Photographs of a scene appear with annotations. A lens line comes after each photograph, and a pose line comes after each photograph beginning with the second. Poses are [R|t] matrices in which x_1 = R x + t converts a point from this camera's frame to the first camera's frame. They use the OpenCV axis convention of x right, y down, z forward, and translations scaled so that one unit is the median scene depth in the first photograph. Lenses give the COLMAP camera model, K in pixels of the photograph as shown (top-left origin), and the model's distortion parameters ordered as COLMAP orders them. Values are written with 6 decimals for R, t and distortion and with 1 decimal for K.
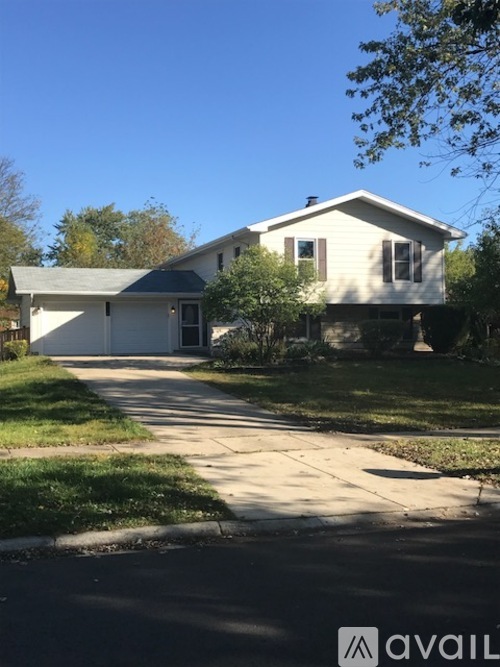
lens RADIAL K [[787.4, 0, 250.0], [0, 787.4, 333.5], [0, 0, 1]] dist [0.164597, -0.013522]
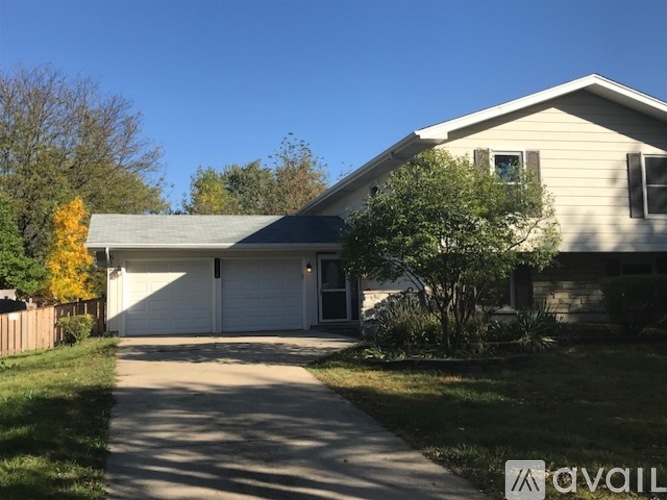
lens RADIAL K [[787.4, 0, 300.9], [0, 787.4, 233.2], [0, 0, 1]] dist [0.164597, -0.013522]
pose [[0.990164, -0.024963, -0.137665, -0.007636], [0.012763, 0.995967, -0.088803, 0.001583], [0.139326, 0.086172, 0.986490, 0.333942]]
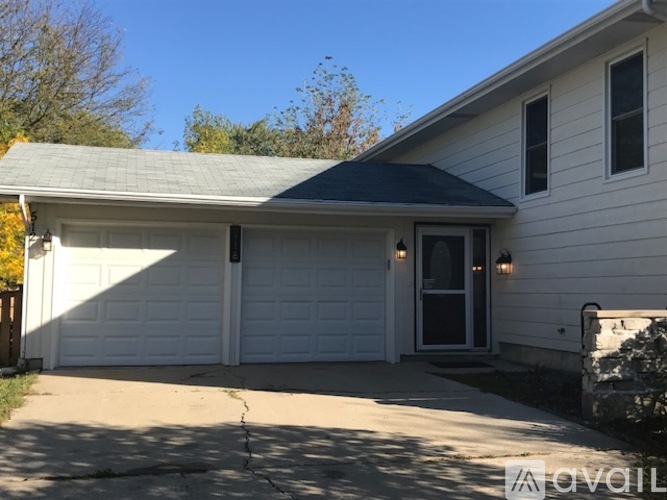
lens RADIAL K [[787.4, 0, 300.9], [0, 787.4, 233.2], [0, 0, 1]] dist [0.164597, -0.013522]
pose [[0.991946, 0.014037, -0.125884, -0.108404], [-0.022169, 0.997740, -0.063429, -0.013883], [0.124709, 0.065709, 0.990015, 0.678033]]
